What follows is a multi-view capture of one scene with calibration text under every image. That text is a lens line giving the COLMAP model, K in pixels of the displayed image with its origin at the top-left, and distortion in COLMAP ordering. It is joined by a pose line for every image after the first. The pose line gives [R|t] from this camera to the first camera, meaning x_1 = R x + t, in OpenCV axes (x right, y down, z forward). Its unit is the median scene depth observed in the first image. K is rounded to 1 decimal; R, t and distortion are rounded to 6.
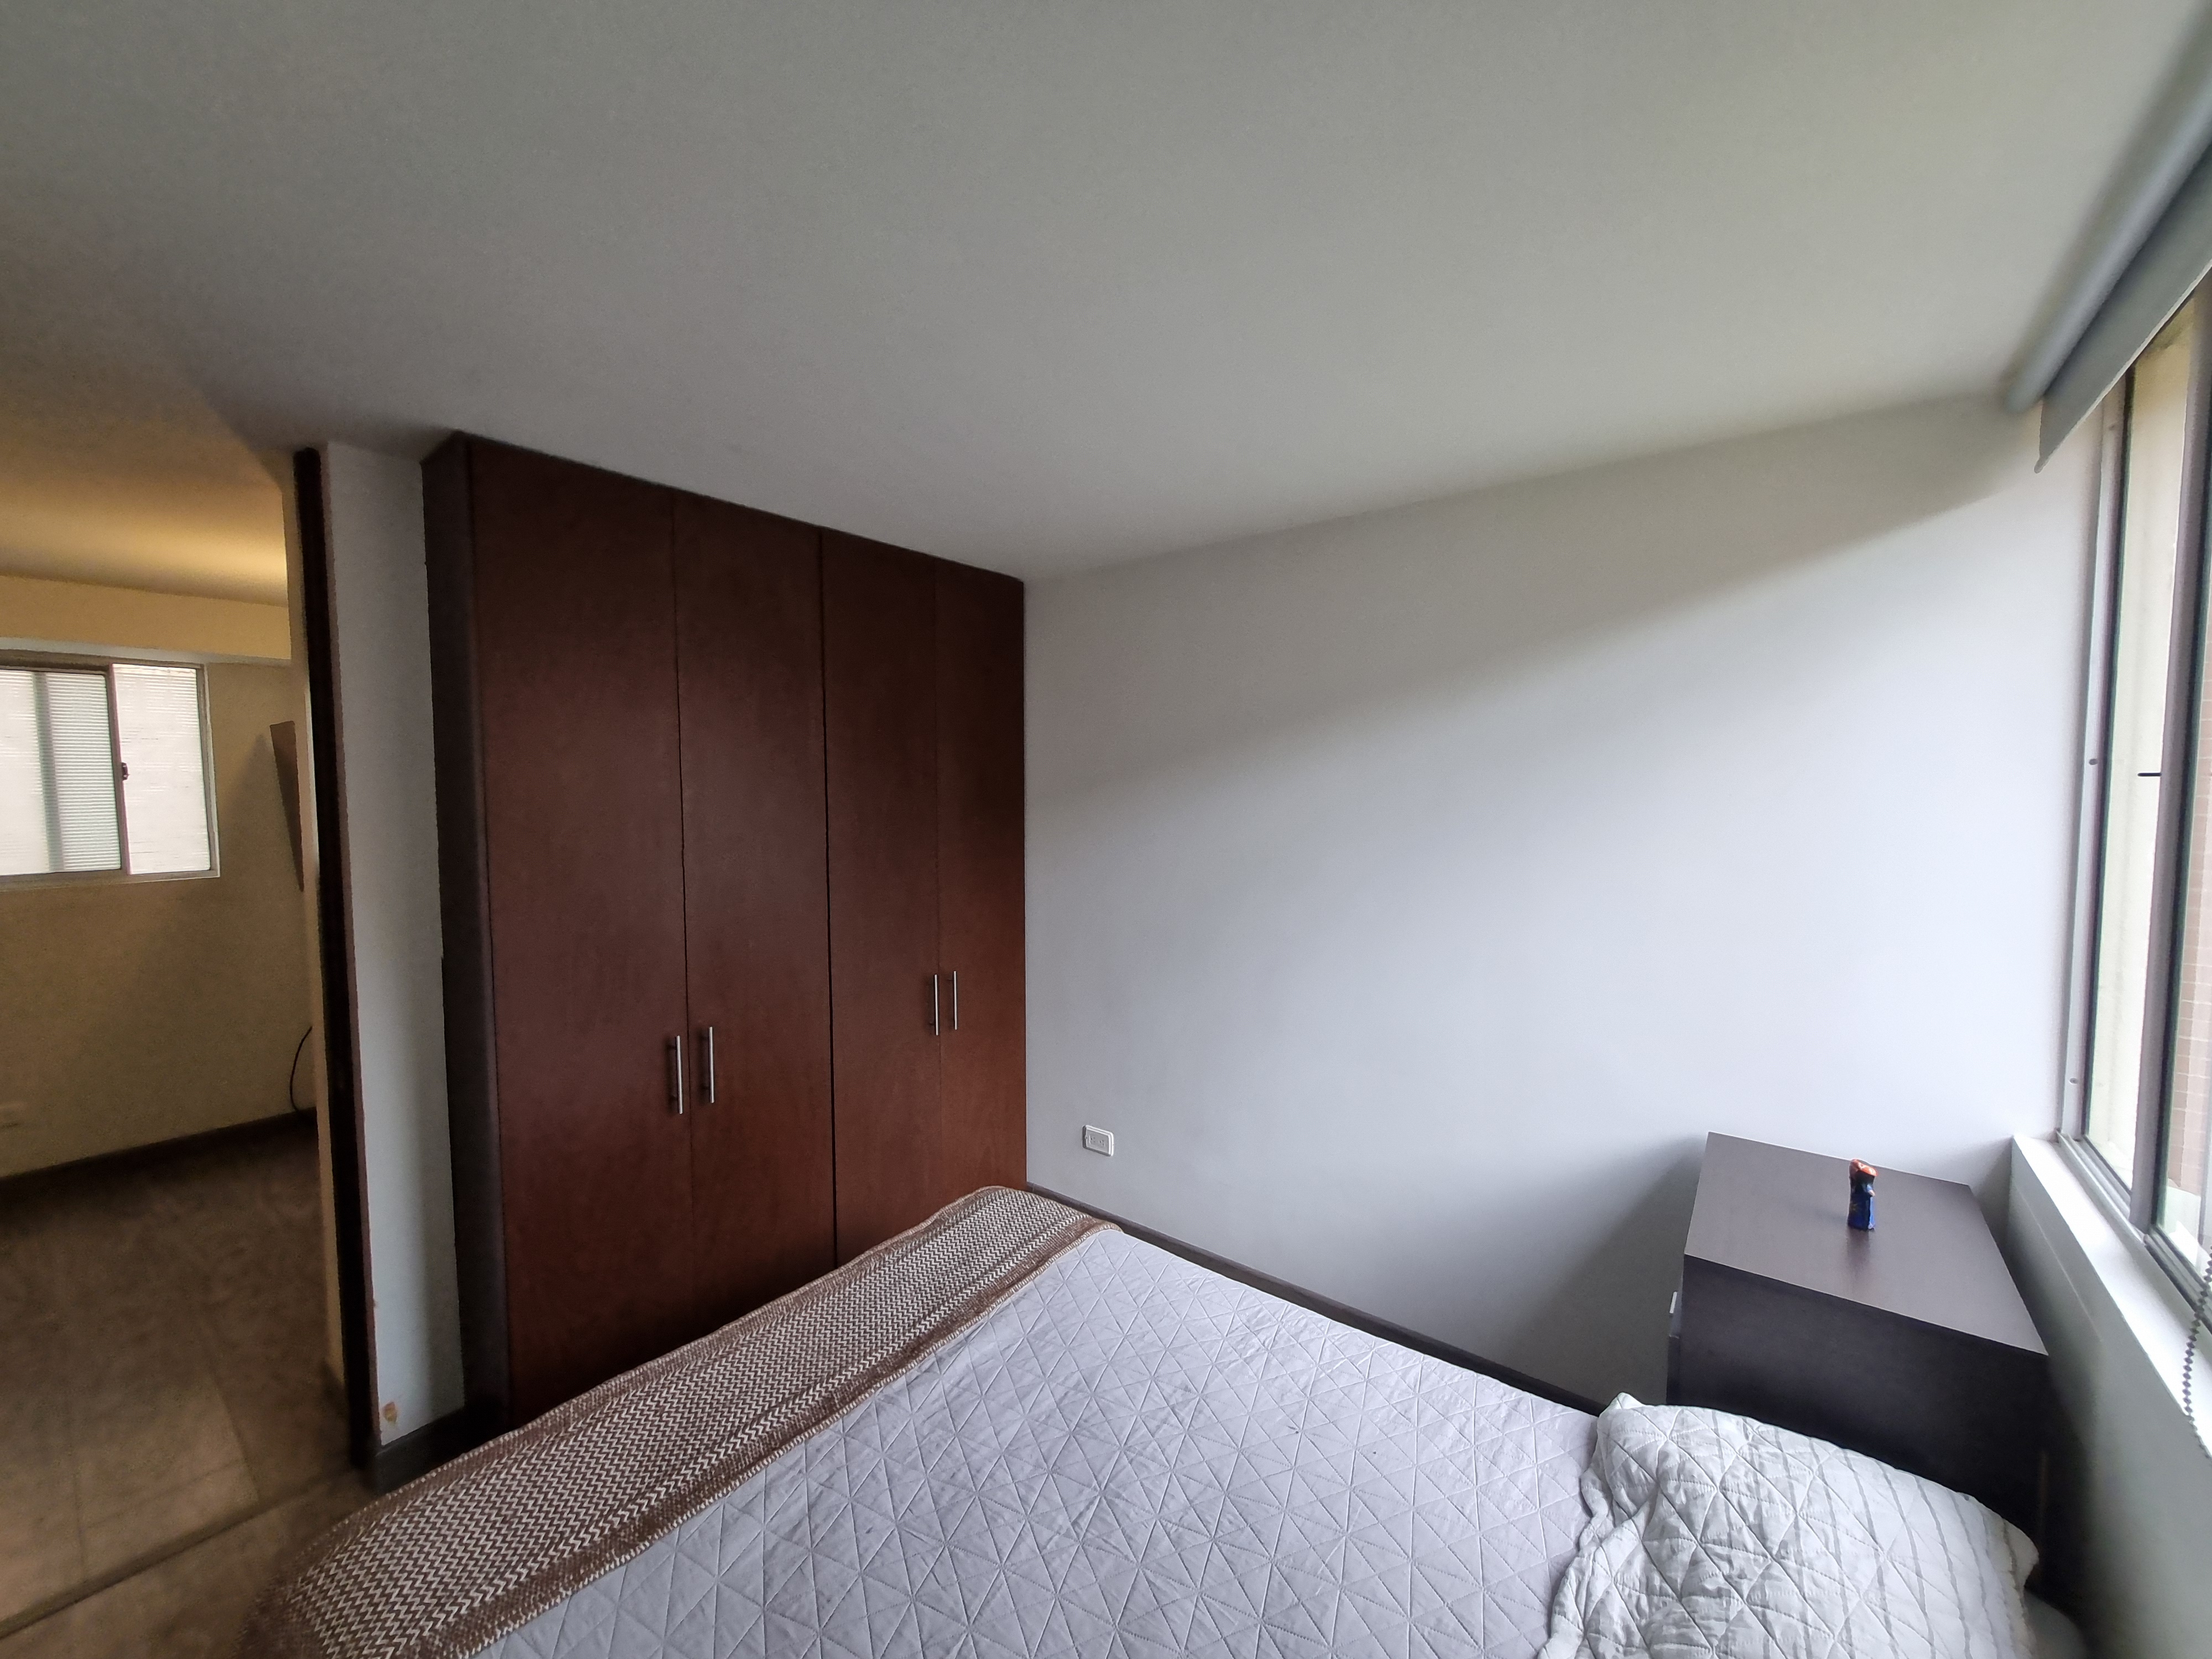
lens RADIAL K [[867.8, 0, 1109.0], [0, 867.8, 823.1], [0, 0, 1]] dist [0.000029, 0.001105]
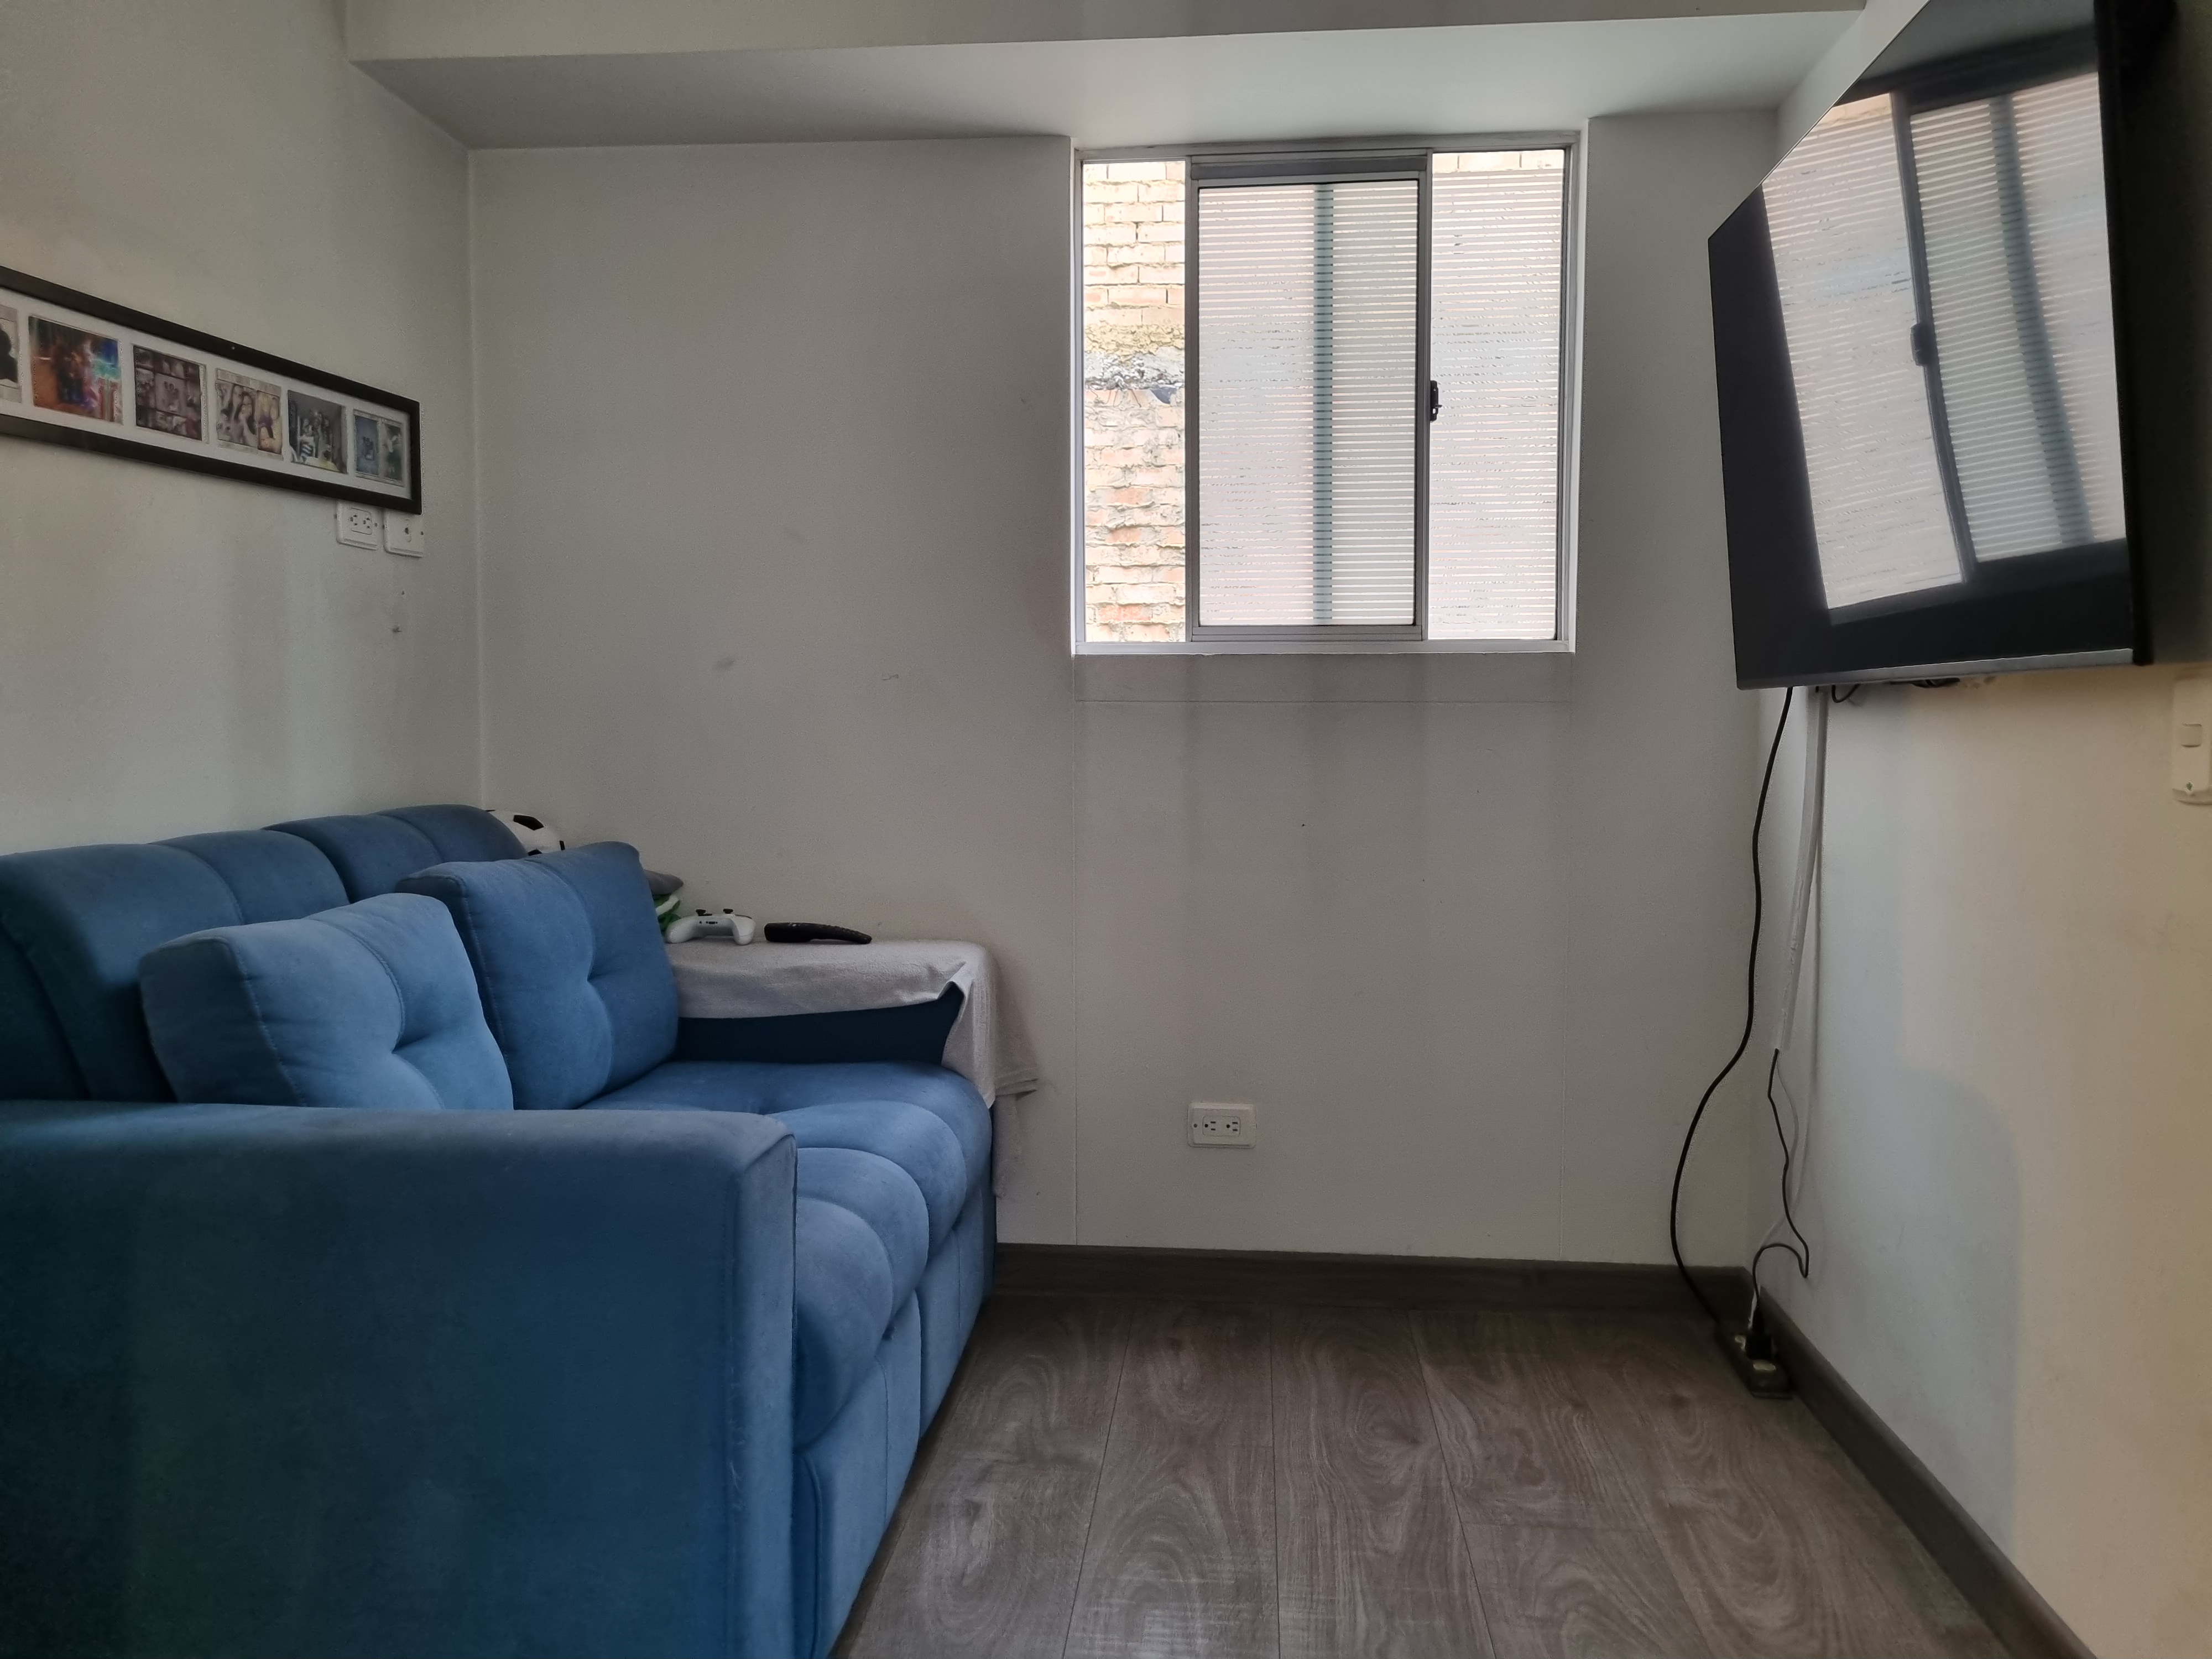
lens RADIAL K [[1680.9, 0, 1105.5], [0, 1680.9, 830.7], [0, 0, 1]] dist [0.047142, -0.024417]
pose [[0.538290, 0.049345, -0.841314, -0.494133], [-0.052952, 0.998292, 0.024672, 0.146361], [0.841095, 0.031269, 0.539984, 0.407530]]
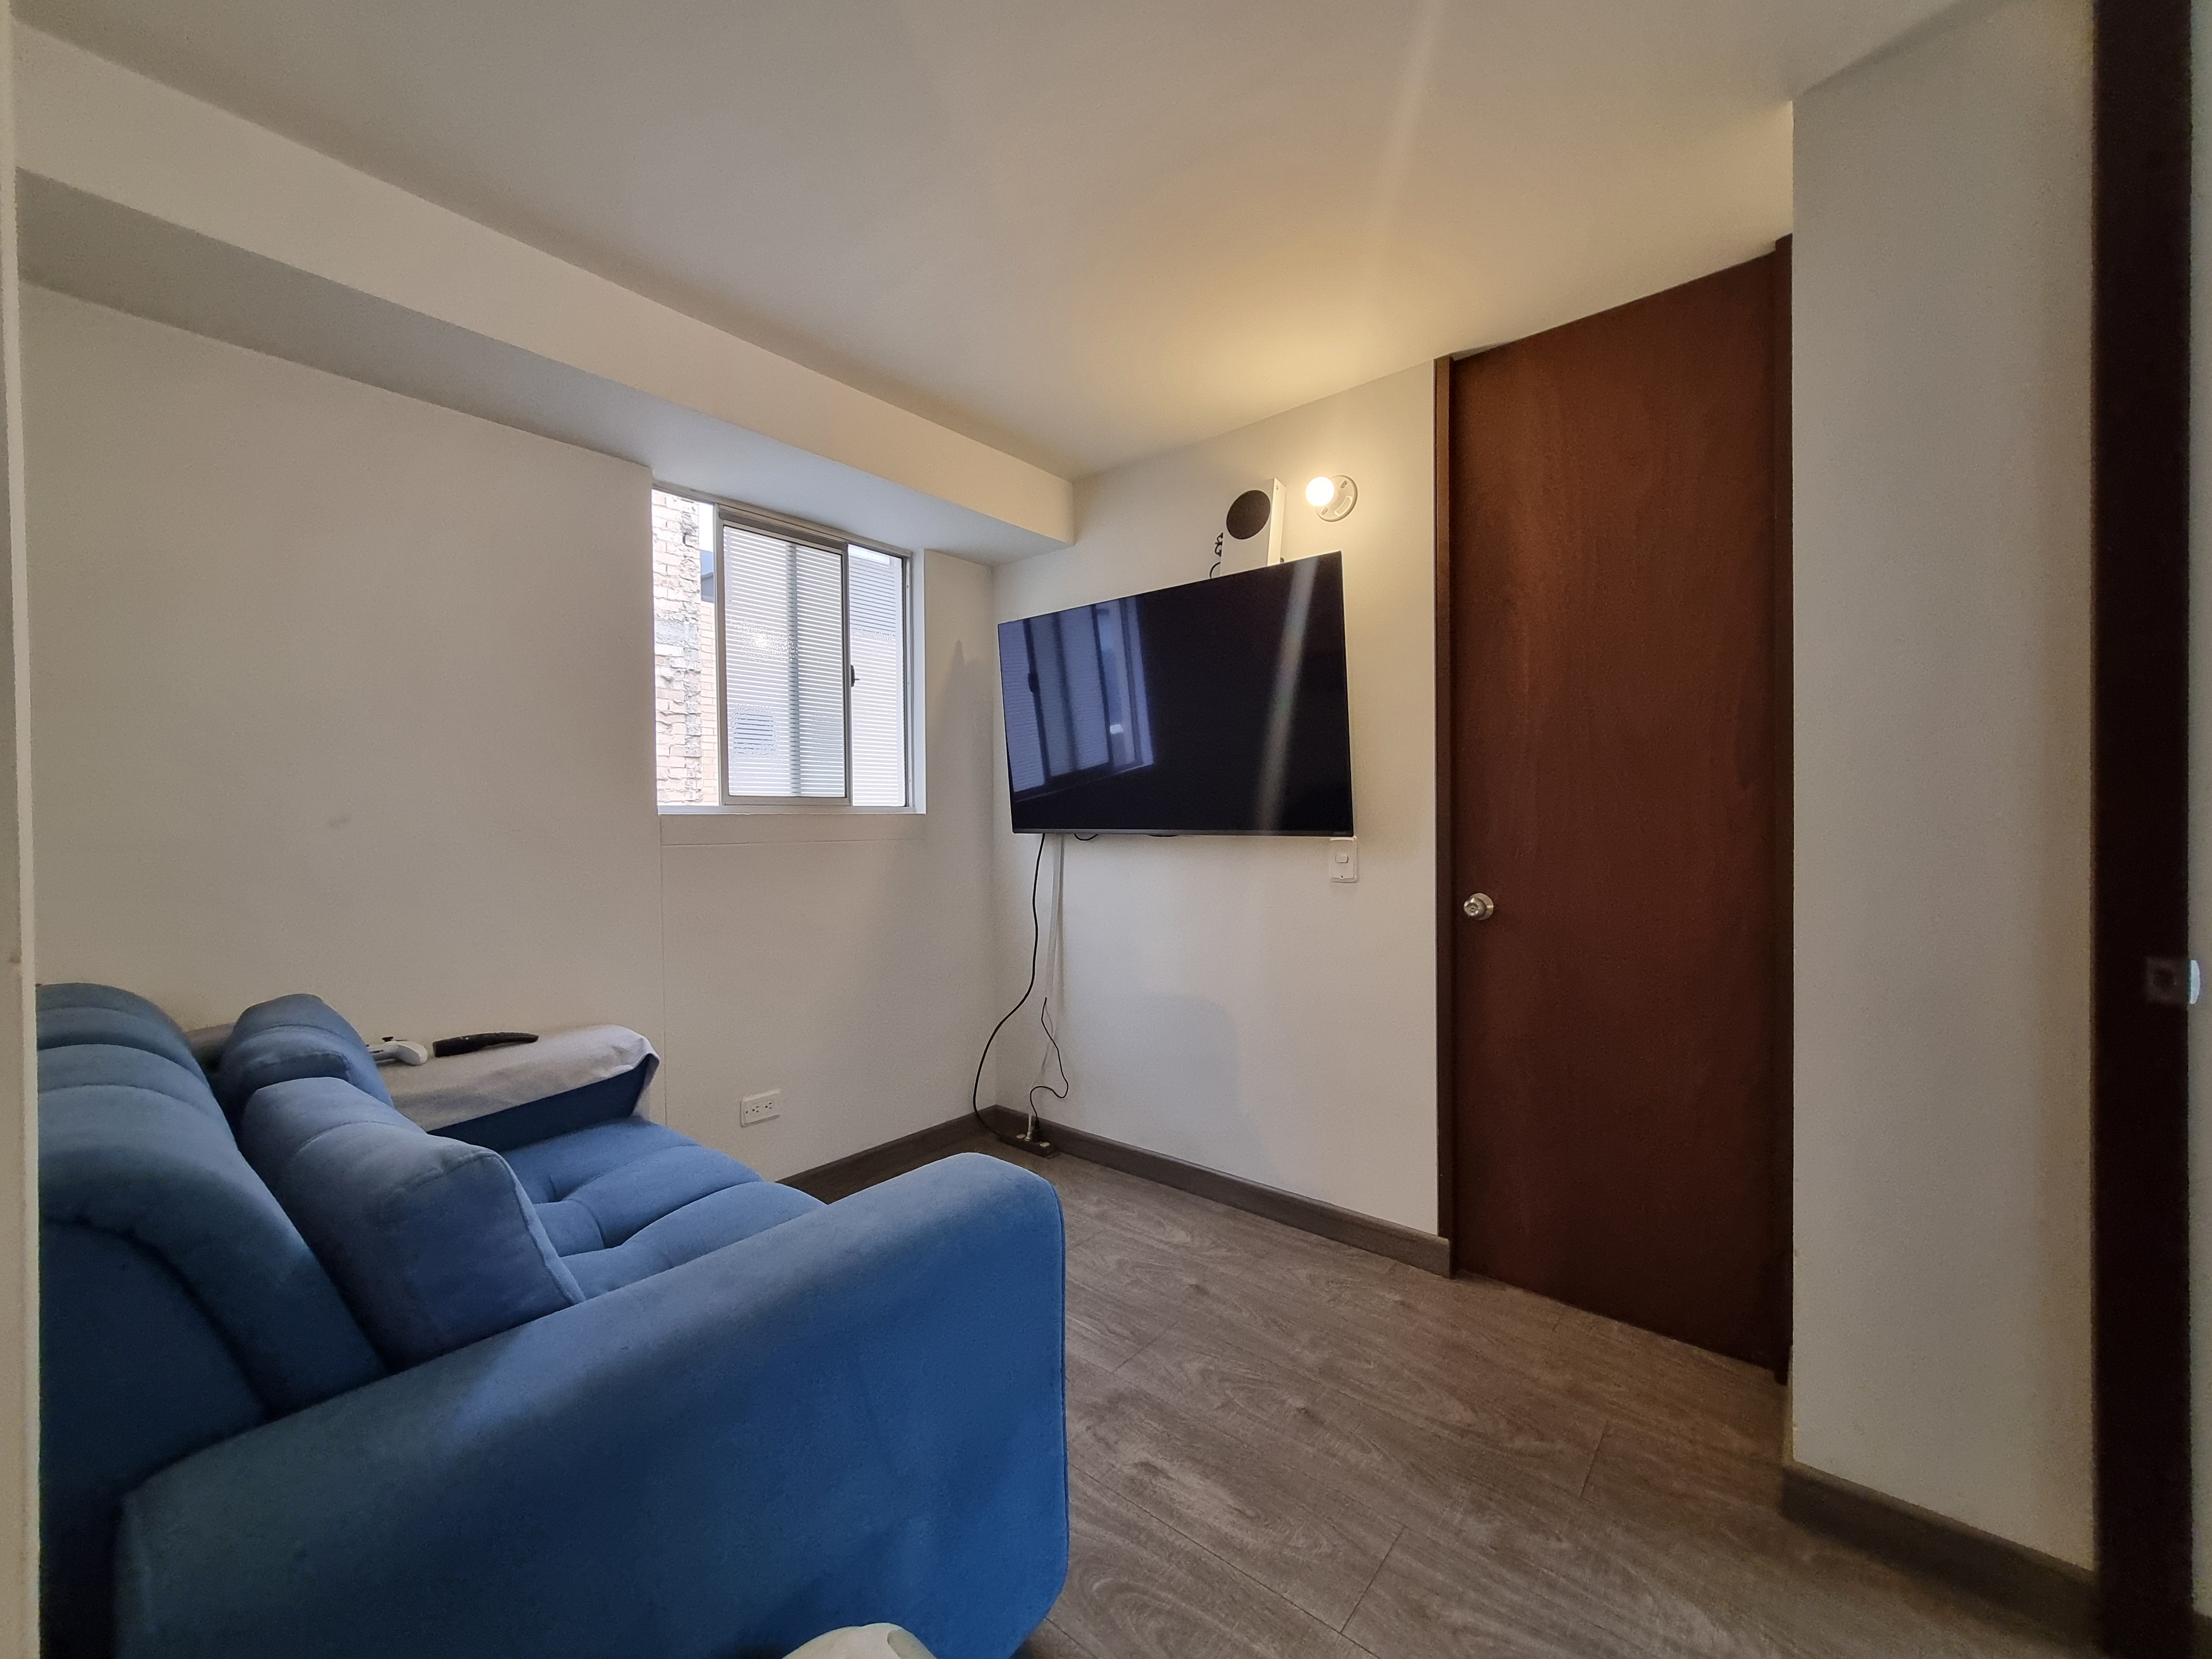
lens RADIAL K [[867.8, 0, 1104.2], [0, 867.8, 830.6], [0, 0, 1]] dist [0.000029, 0.001105]
pose [[0.999495, -0.010653, -0.029948, -0.881152], [0.009145, 0.998705, -0.050051, 0.126719], [0.030442, 0.049752, 0.998298, 0.213699]]
